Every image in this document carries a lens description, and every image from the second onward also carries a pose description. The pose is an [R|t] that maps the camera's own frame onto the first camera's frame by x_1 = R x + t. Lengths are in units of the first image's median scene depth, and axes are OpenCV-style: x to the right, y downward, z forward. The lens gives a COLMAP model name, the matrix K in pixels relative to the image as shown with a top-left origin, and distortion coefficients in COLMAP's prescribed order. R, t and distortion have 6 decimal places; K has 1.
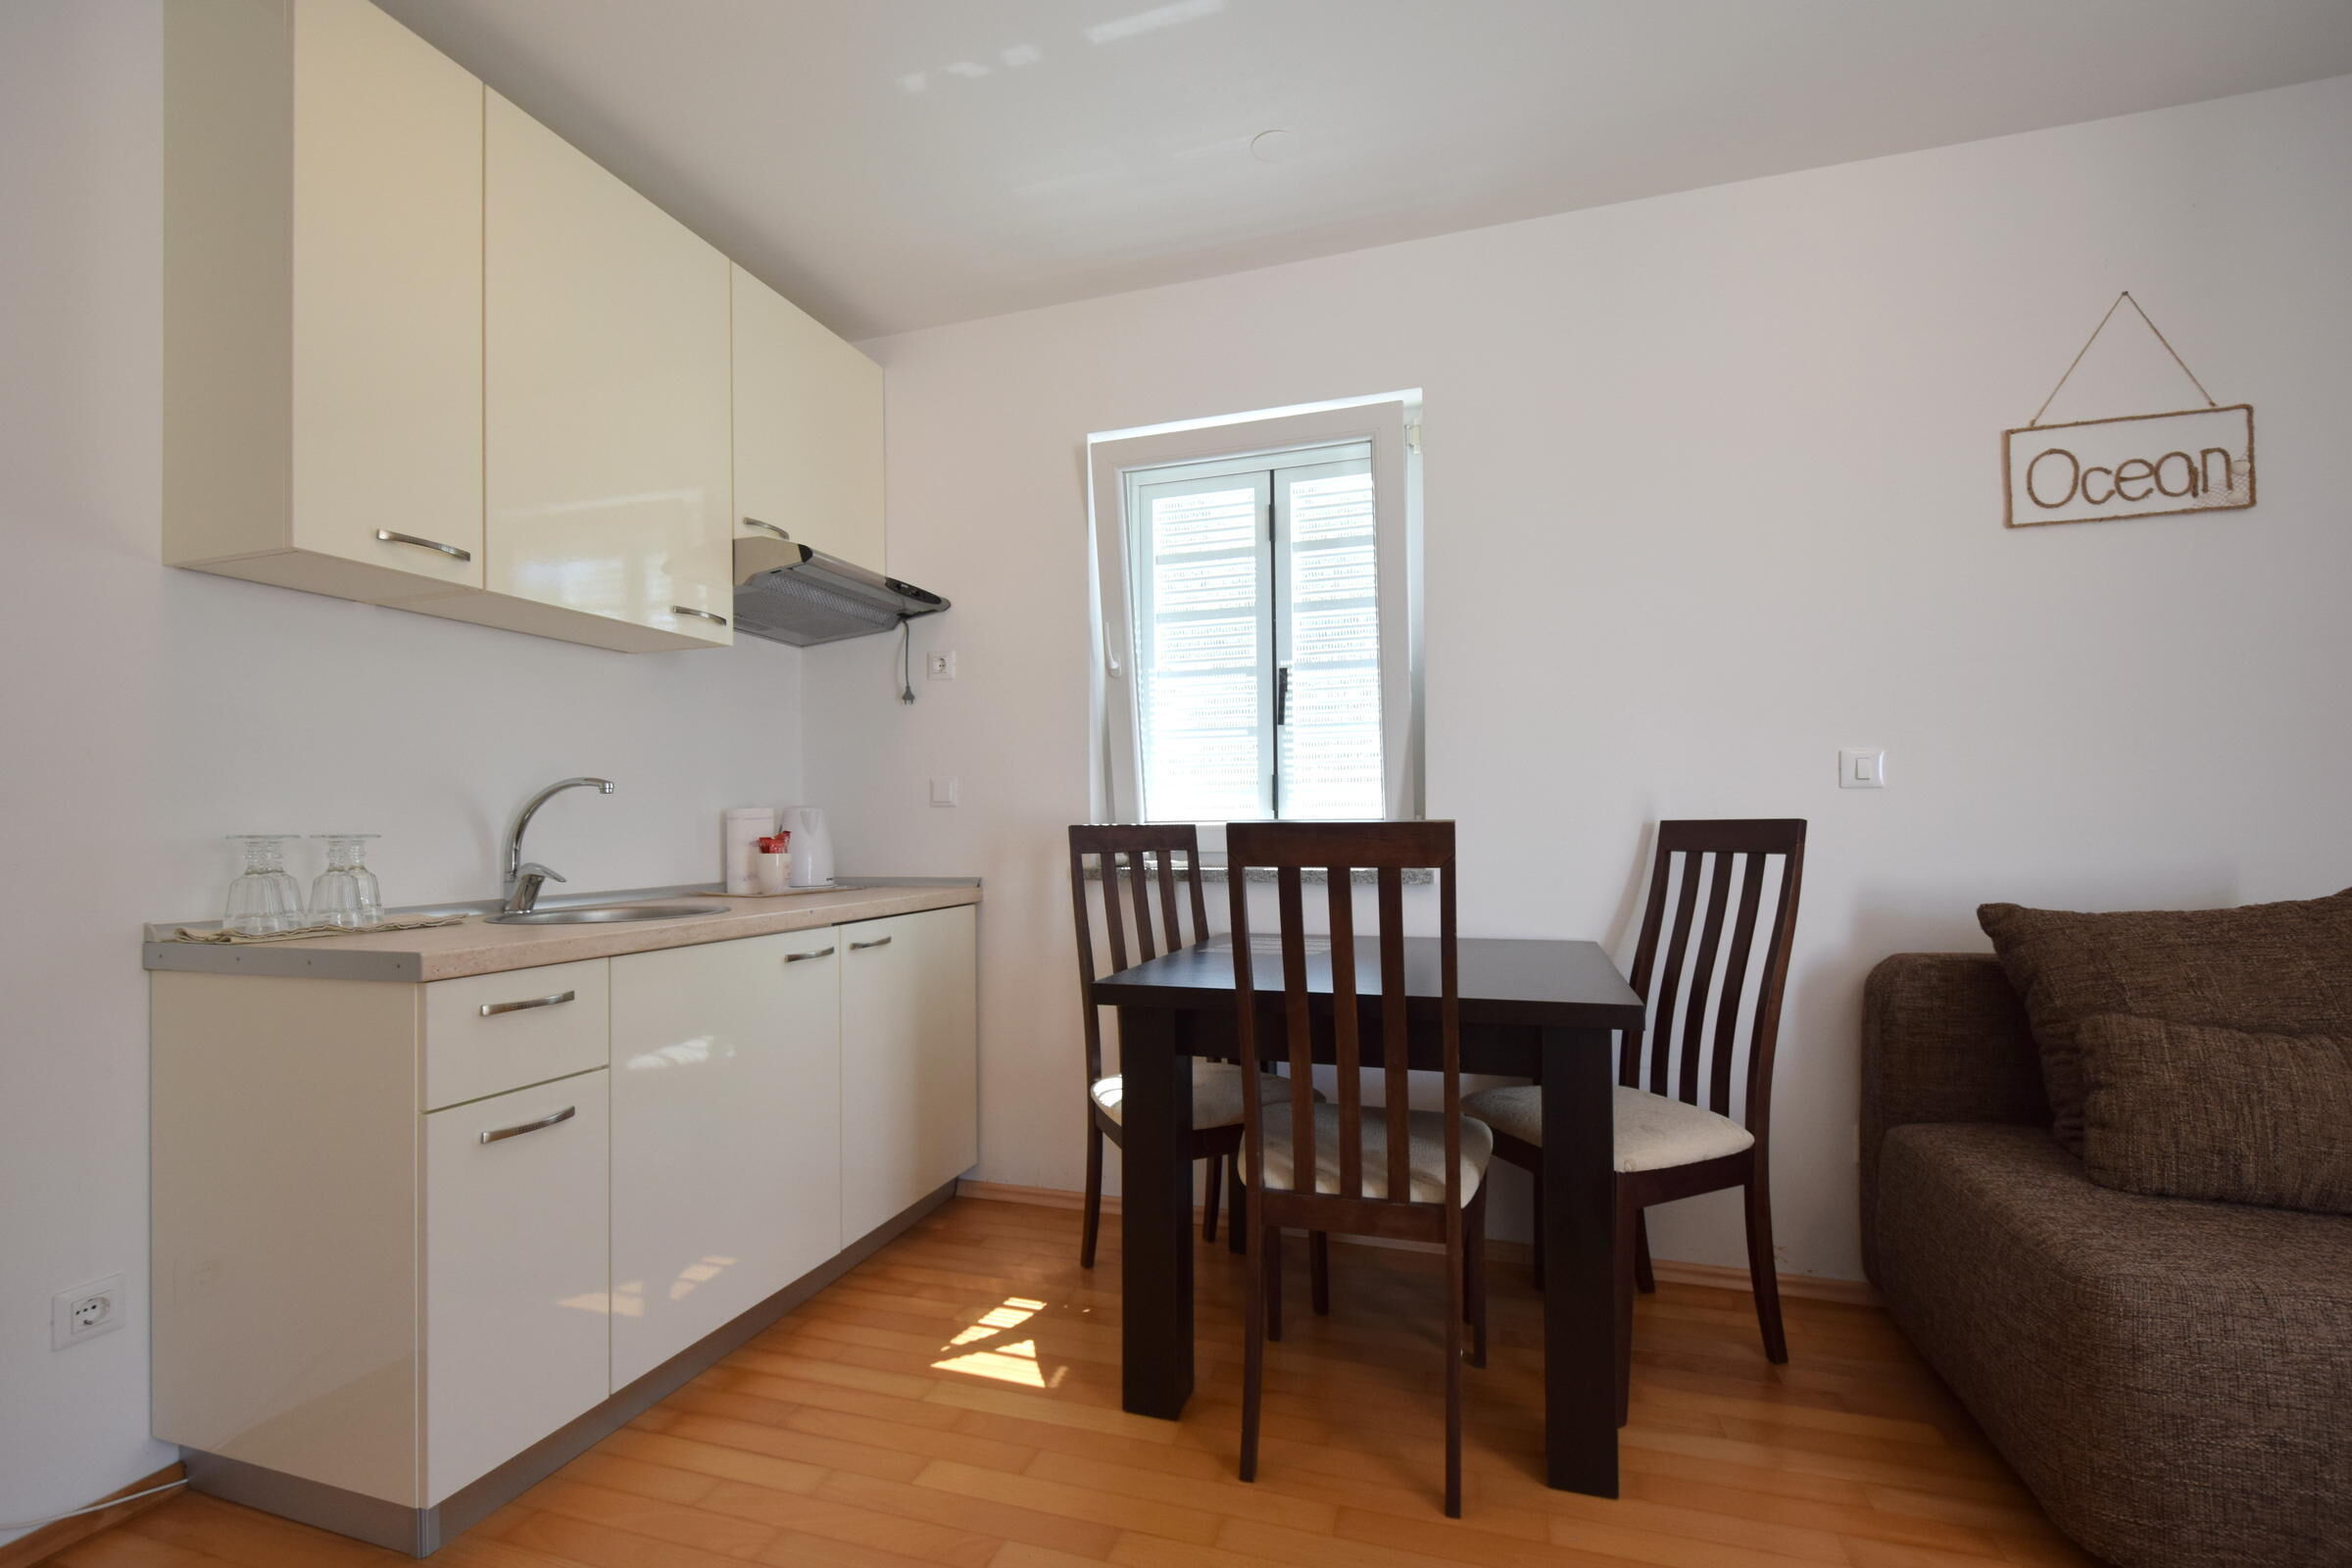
lens RADIAL K [[1012.5, 0, 1170.8], [0, 1012.5, 829.1], [0, 0, 1]] dist [-0.002608, -0.000943]
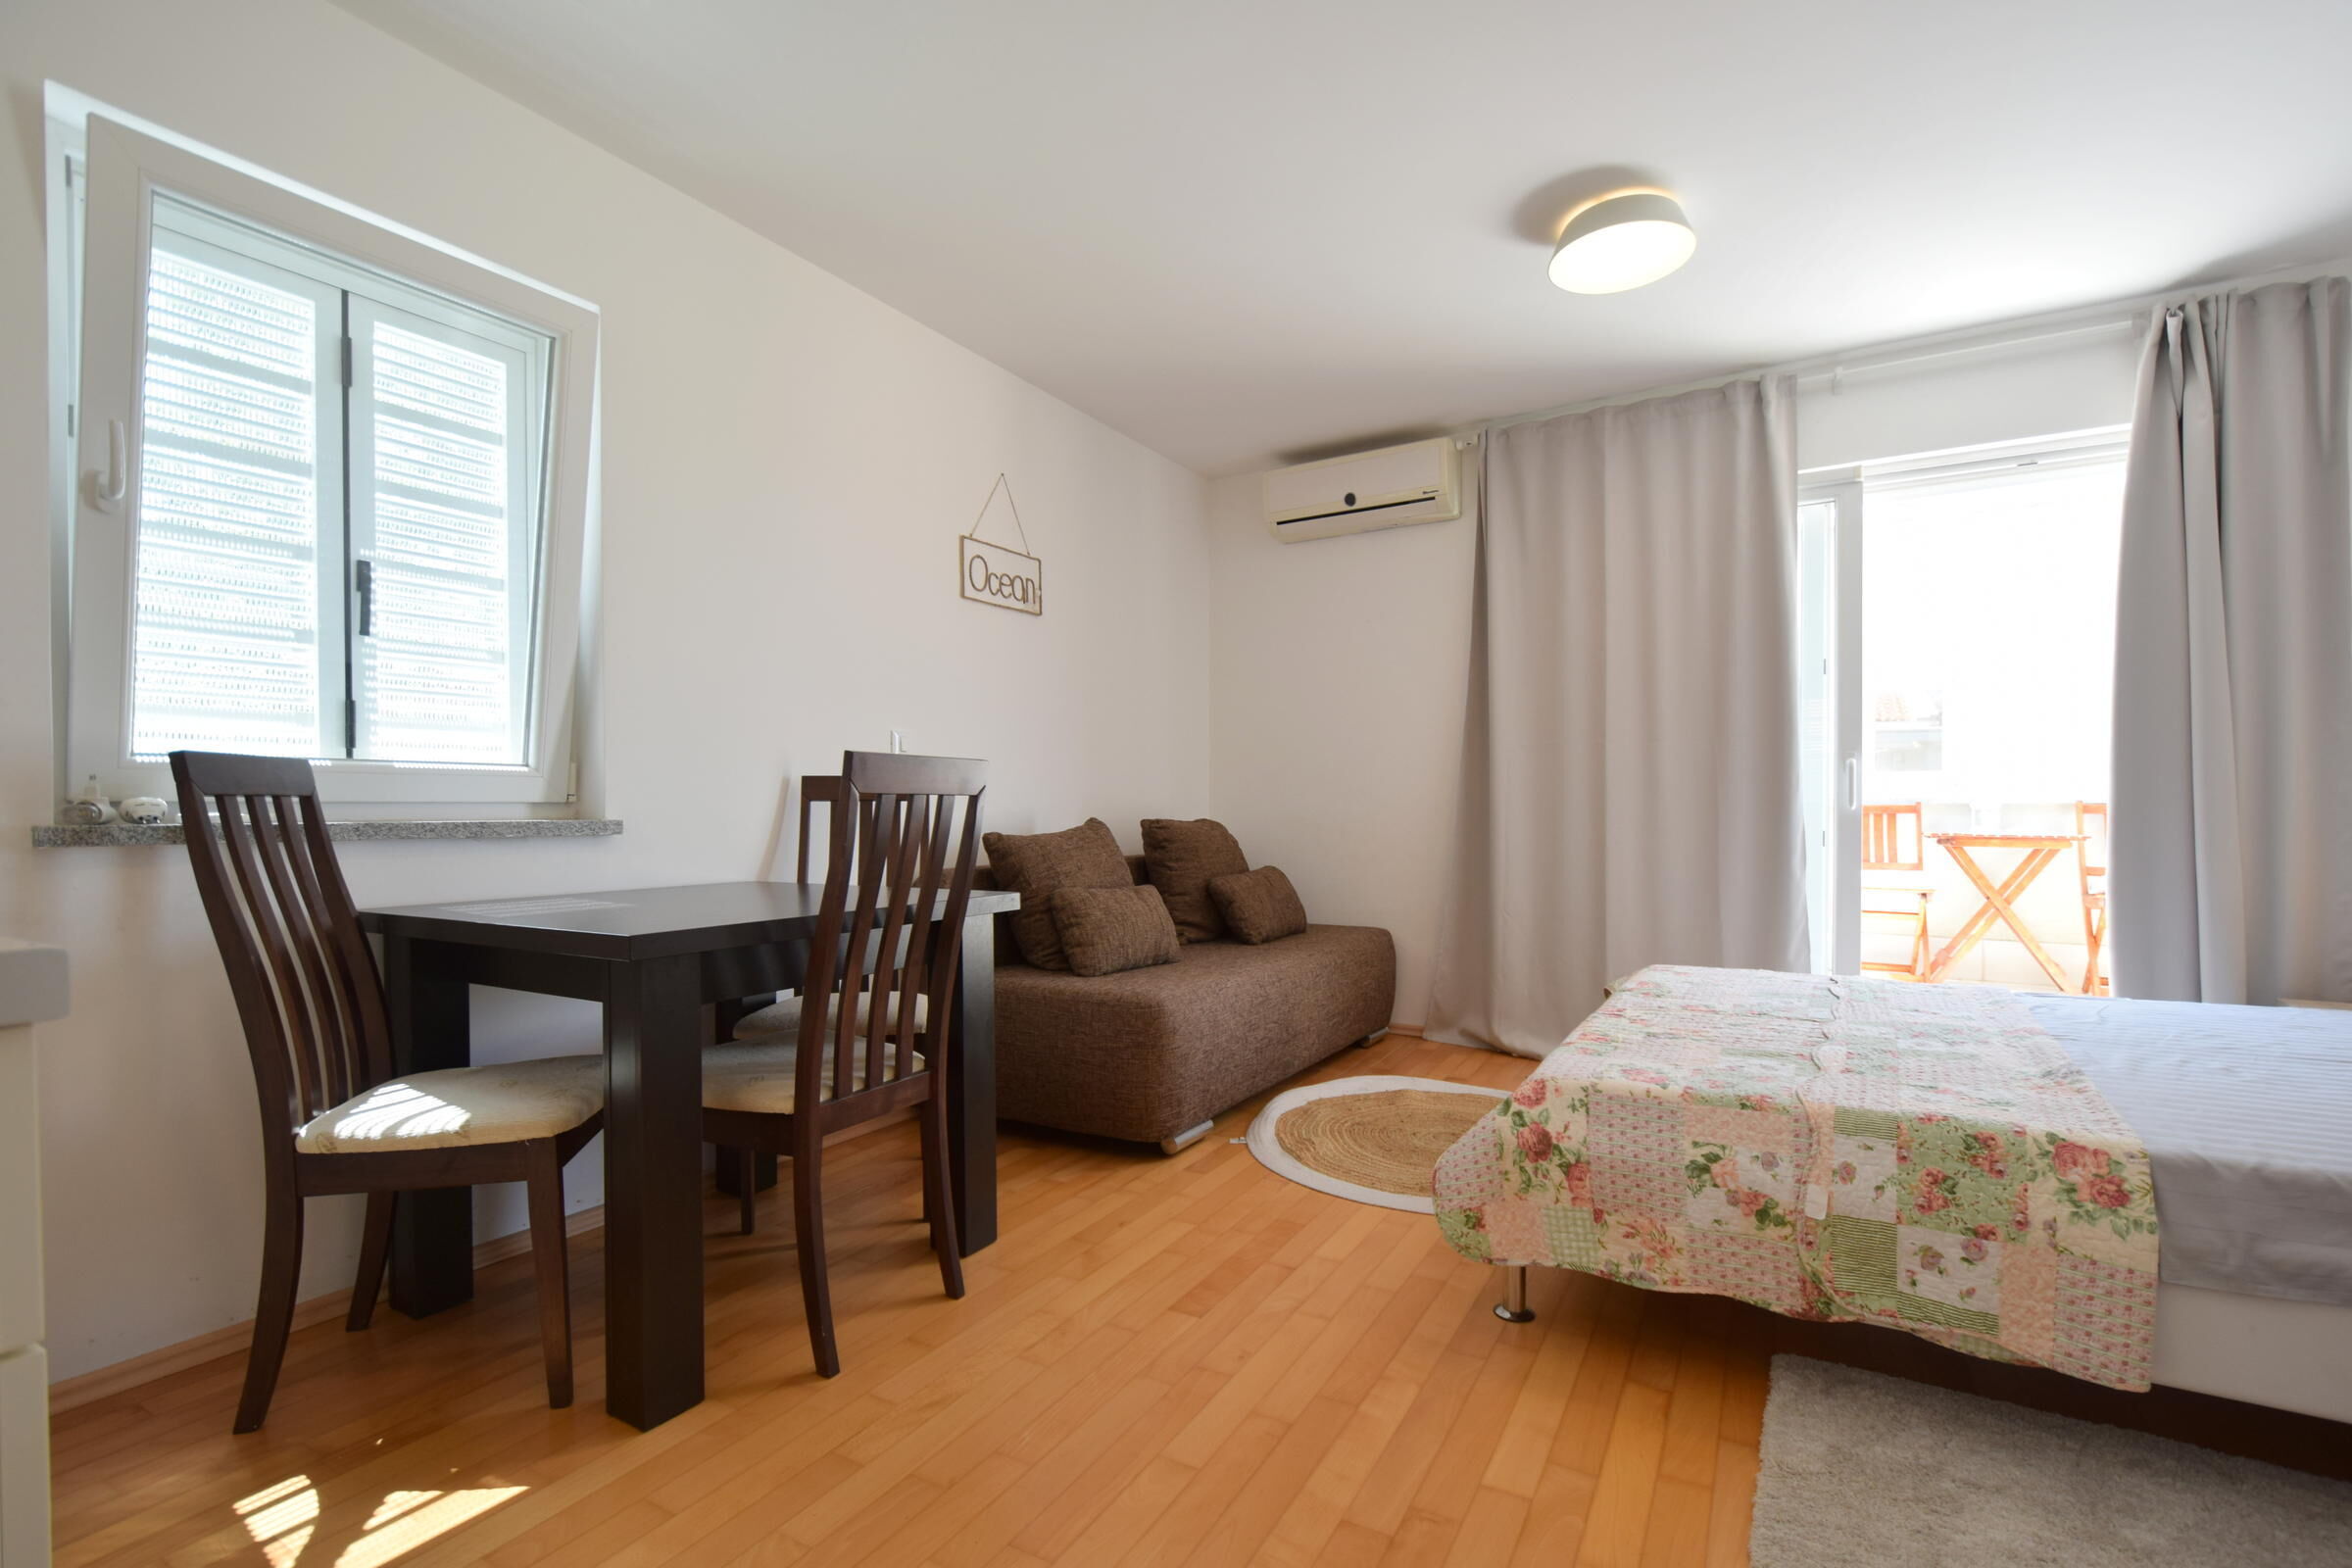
lens RADIAL K [[1064.0, 0, 1187.7], [0, 1064.0, 819.3], [0, 0, 1]] dist [-0.001482, -0.000950]
pose [[0.205588, -0.004707, 0.978627, -0.714593], [0.001014, 0.999989, 0.004597, 0.040760], [-0.978638, 0.000048, 0.205591, 0.307894]]
